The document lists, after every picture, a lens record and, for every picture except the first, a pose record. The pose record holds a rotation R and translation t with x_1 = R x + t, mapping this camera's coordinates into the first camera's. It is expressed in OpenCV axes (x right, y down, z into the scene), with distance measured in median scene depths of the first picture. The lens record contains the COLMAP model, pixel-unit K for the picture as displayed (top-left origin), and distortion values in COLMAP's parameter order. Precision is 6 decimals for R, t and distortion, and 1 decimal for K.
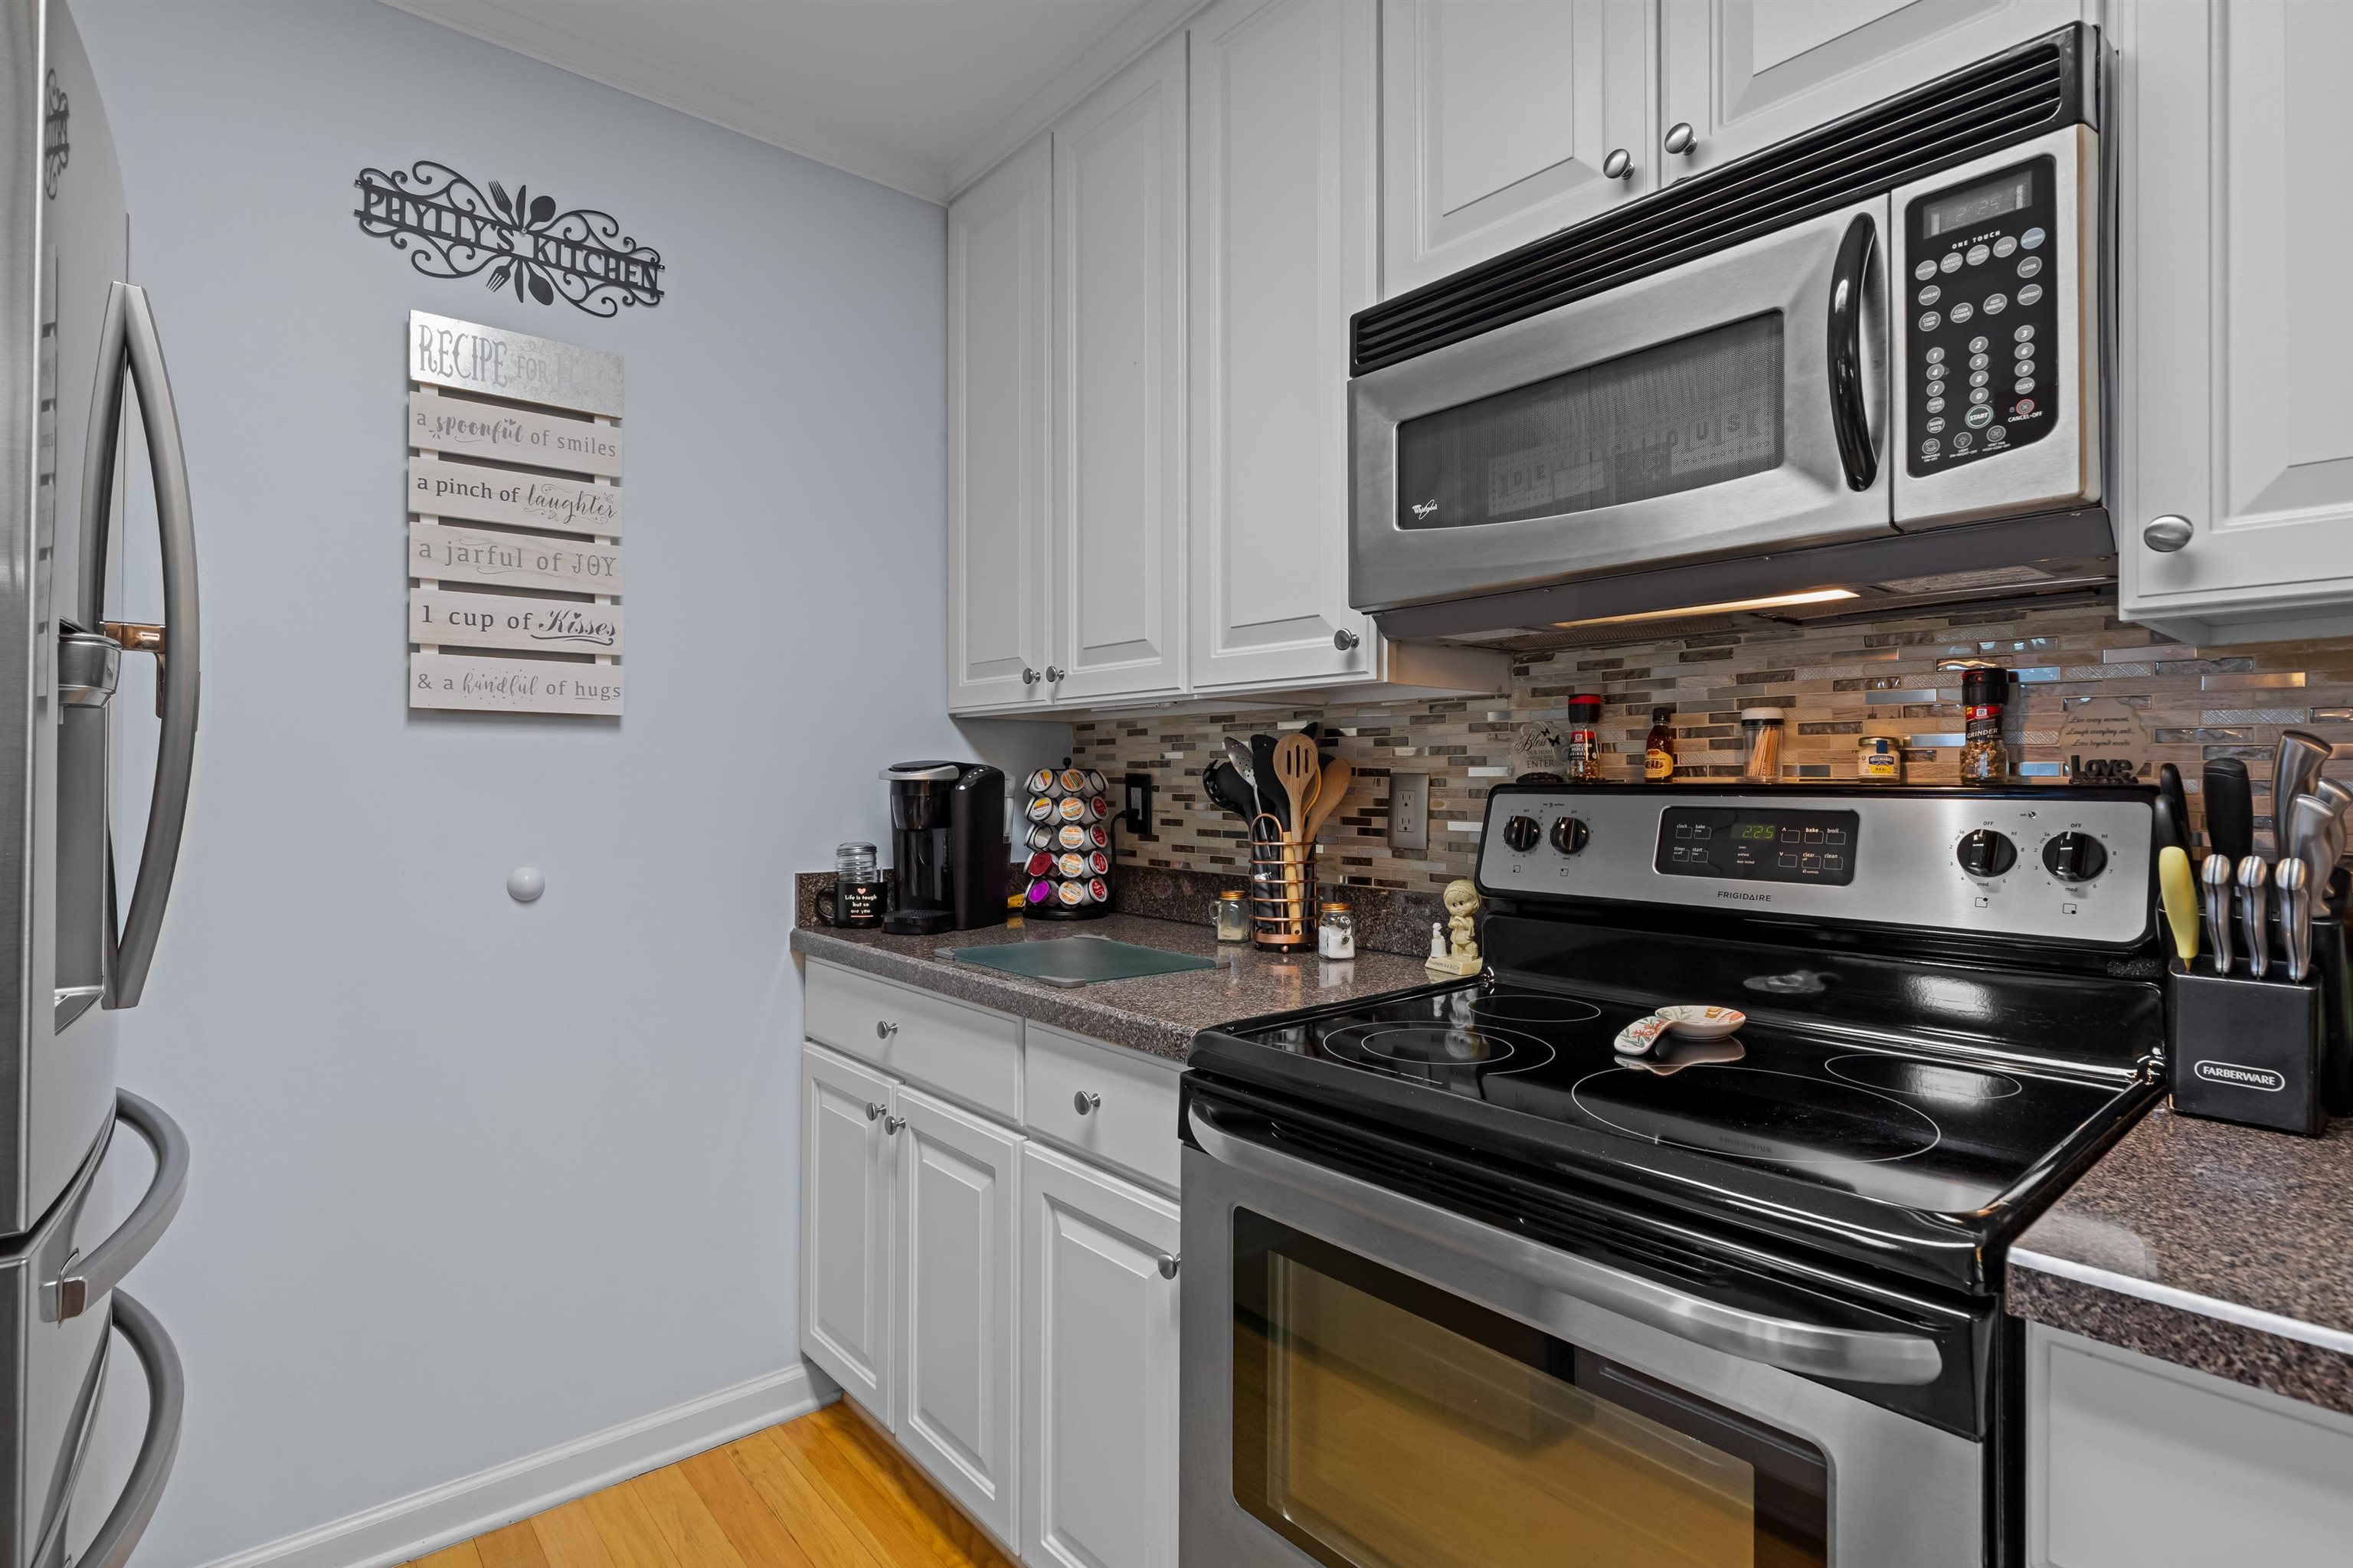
lens RADIAL K [[1146.3, 0, 1181.1], [0, 1146.3, 772.5], [0, 0, 1]] dist [-0.001556, 0.000462]
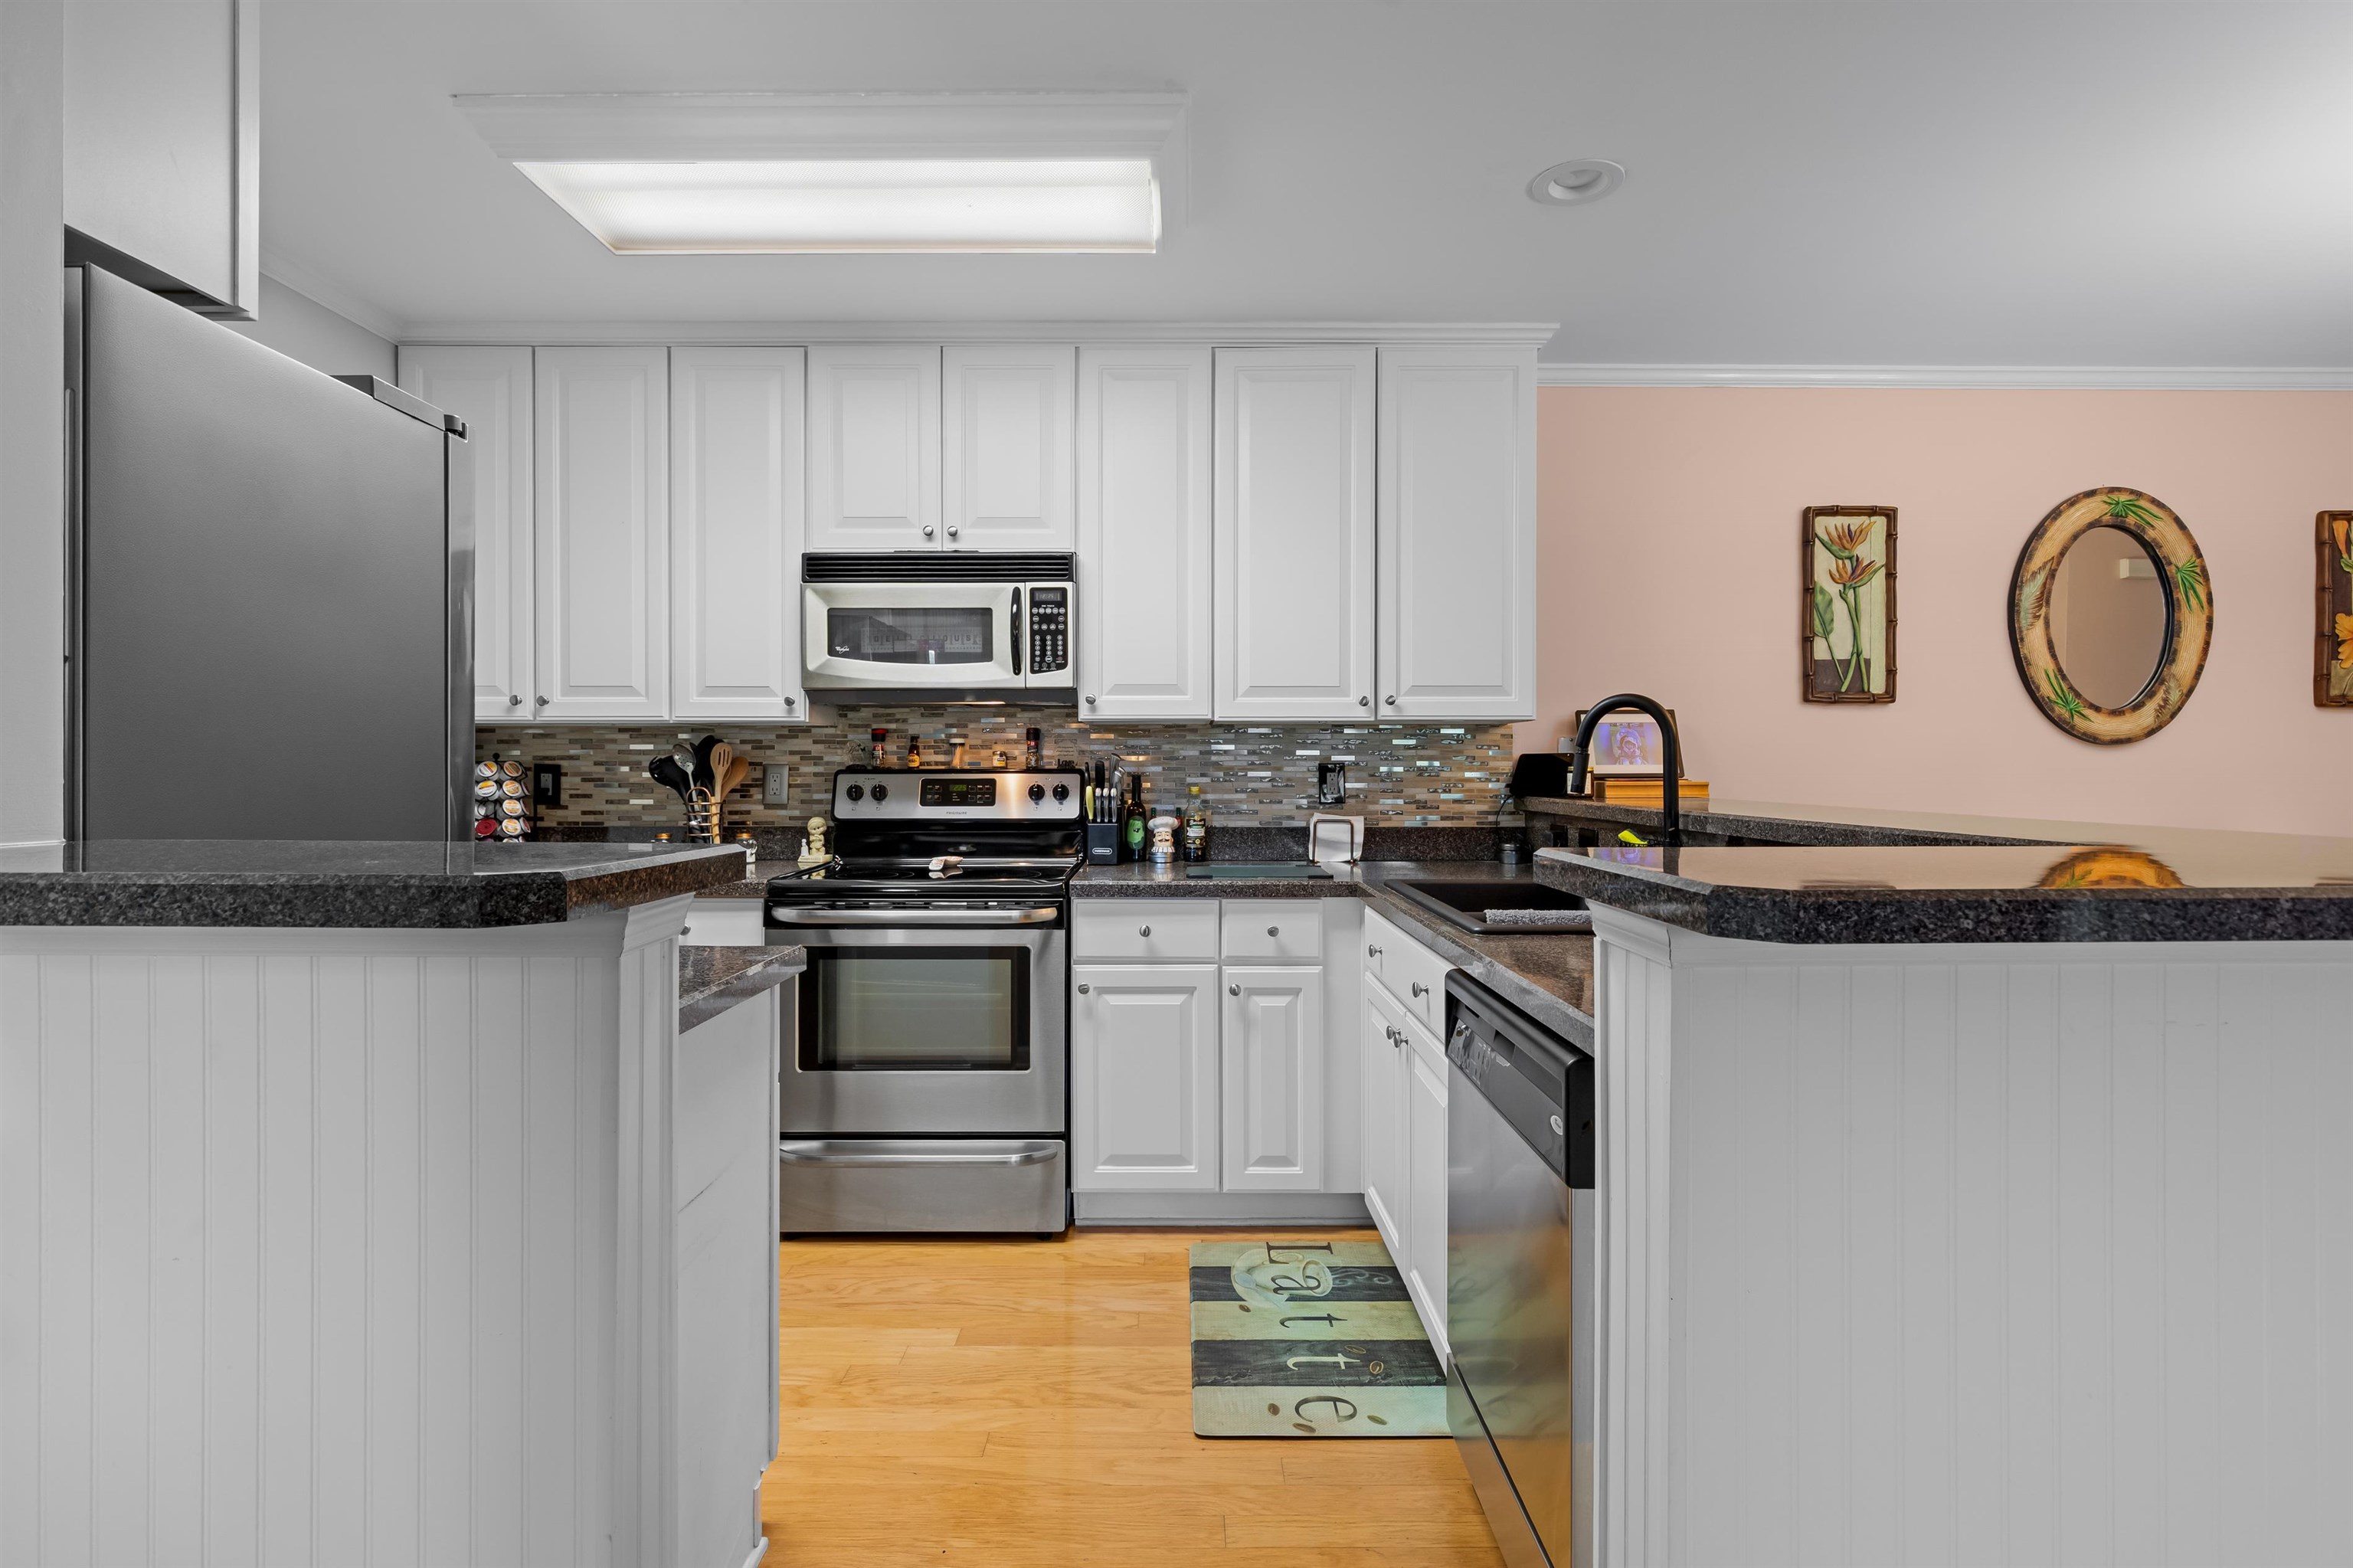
lens RADIAL K [[1146.3, 0, 1175.6], [0, 1146.3, 775.8], [0, 0, 1]] dist [-0.001556, 0.000462]
pose [[0.651796, -0.008316, 0.758348, -1.060040], [-0.002120, 0.999916, 0.012787, -0.007746], [-0.758391, -0.009942, 0.651724, -0.970468]]
